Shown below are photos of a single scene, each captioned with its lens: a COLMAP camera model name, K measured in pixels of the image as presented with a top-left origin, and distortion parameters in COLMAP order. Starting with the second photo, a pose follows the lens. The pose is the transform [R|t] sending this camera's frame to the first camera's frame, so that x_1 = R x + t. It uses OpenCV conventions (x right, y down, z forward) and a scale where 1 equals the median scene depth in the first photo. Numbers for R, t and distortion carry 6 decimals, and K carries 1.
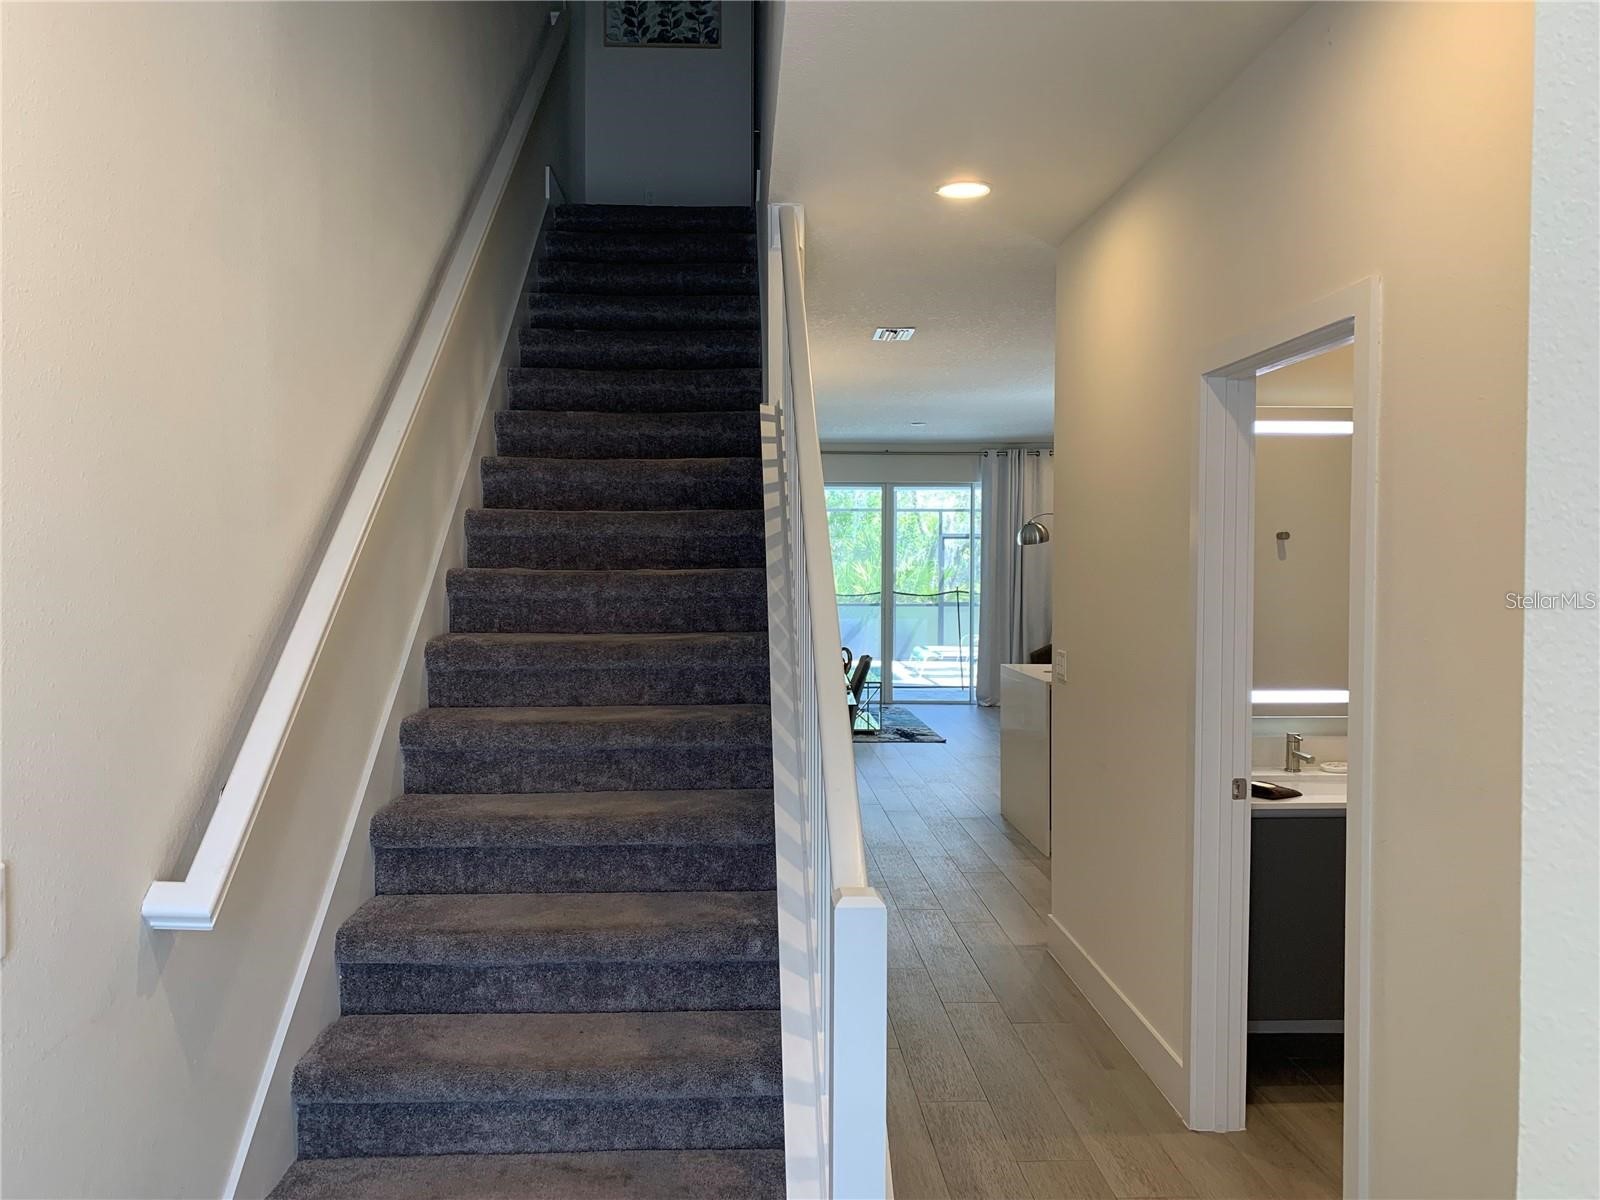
lens RADIAL K [[1244.6, 0, 793.8], [0, 1244.6, 592.6], [0, 0, 1]] dist [0.045378, -0.033091]
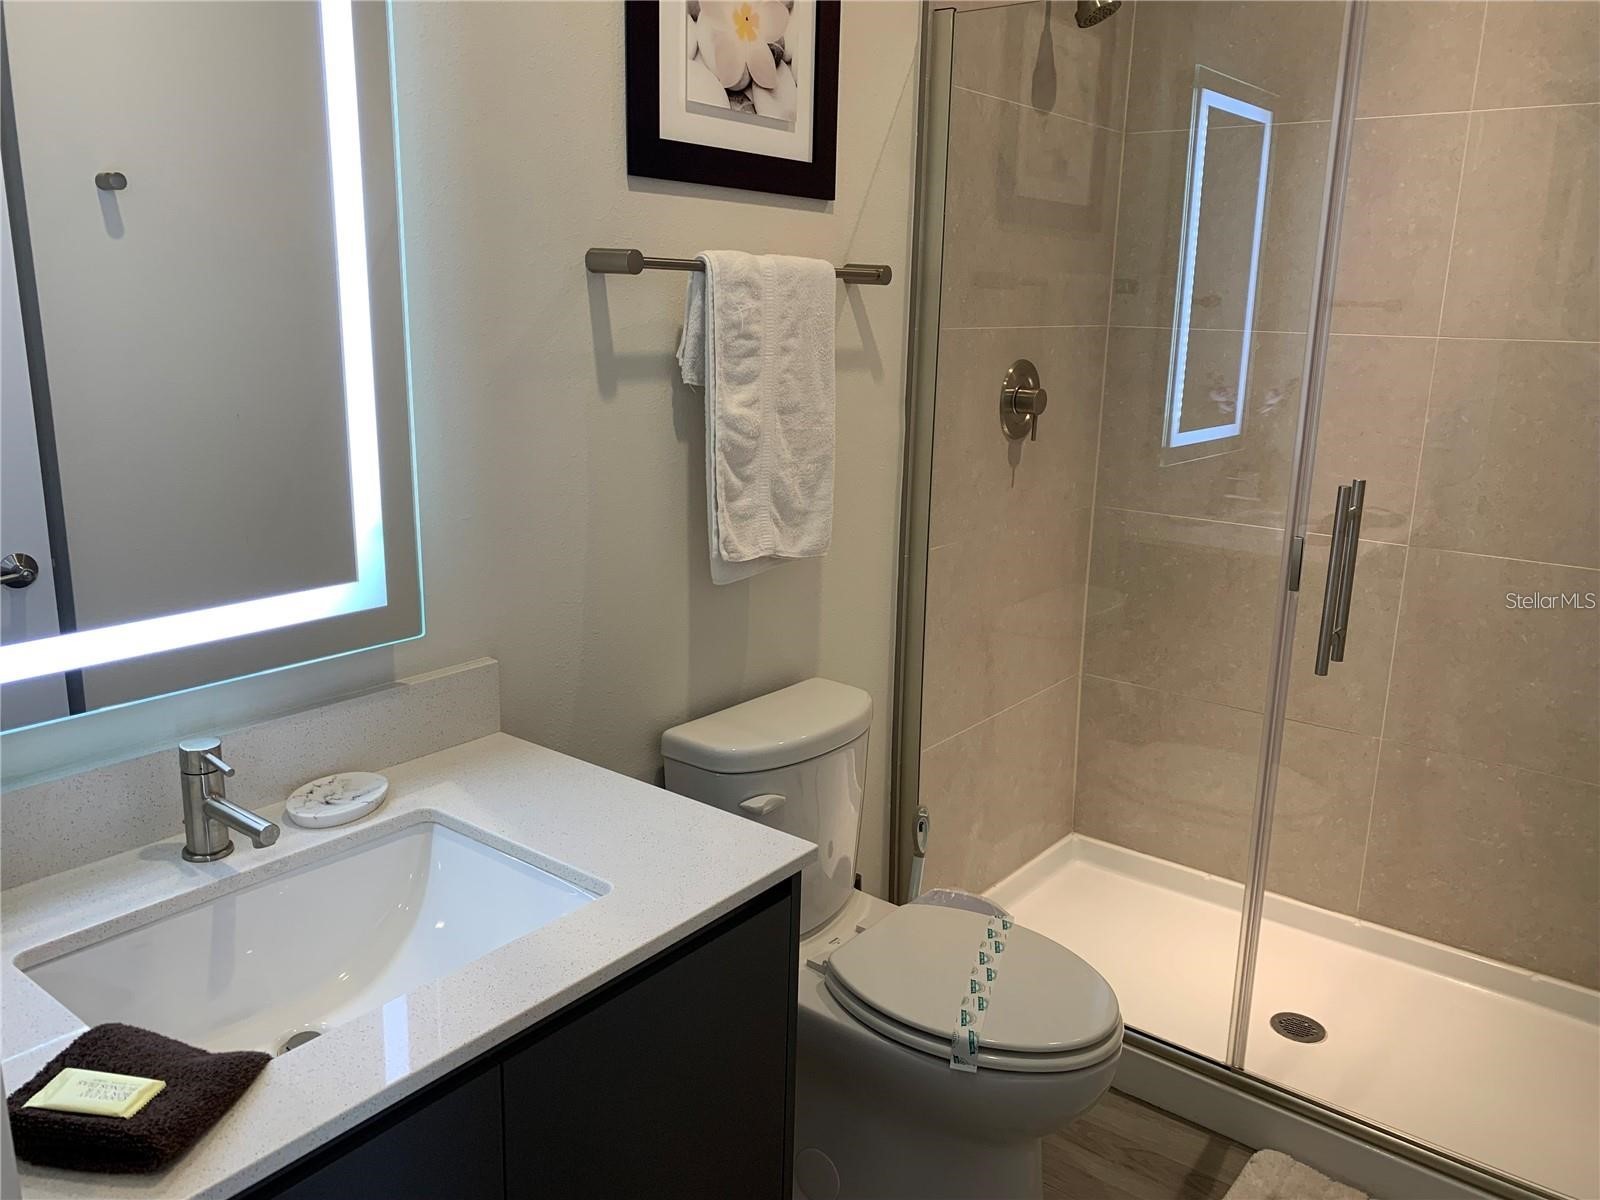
lens RADIAL K [[1244.6, 0, 795.5], [0, 1244.6, 594.8], [0, 0, 1]] dist [0.045378, -0.033091]
pose [[0.661972, -0.158050, 0.732676, 0.291005], [-0.005230, 0.976517, 0.215376, 0.003557], [-0.749511, -0.146405, 0.645600, 0.736585]]
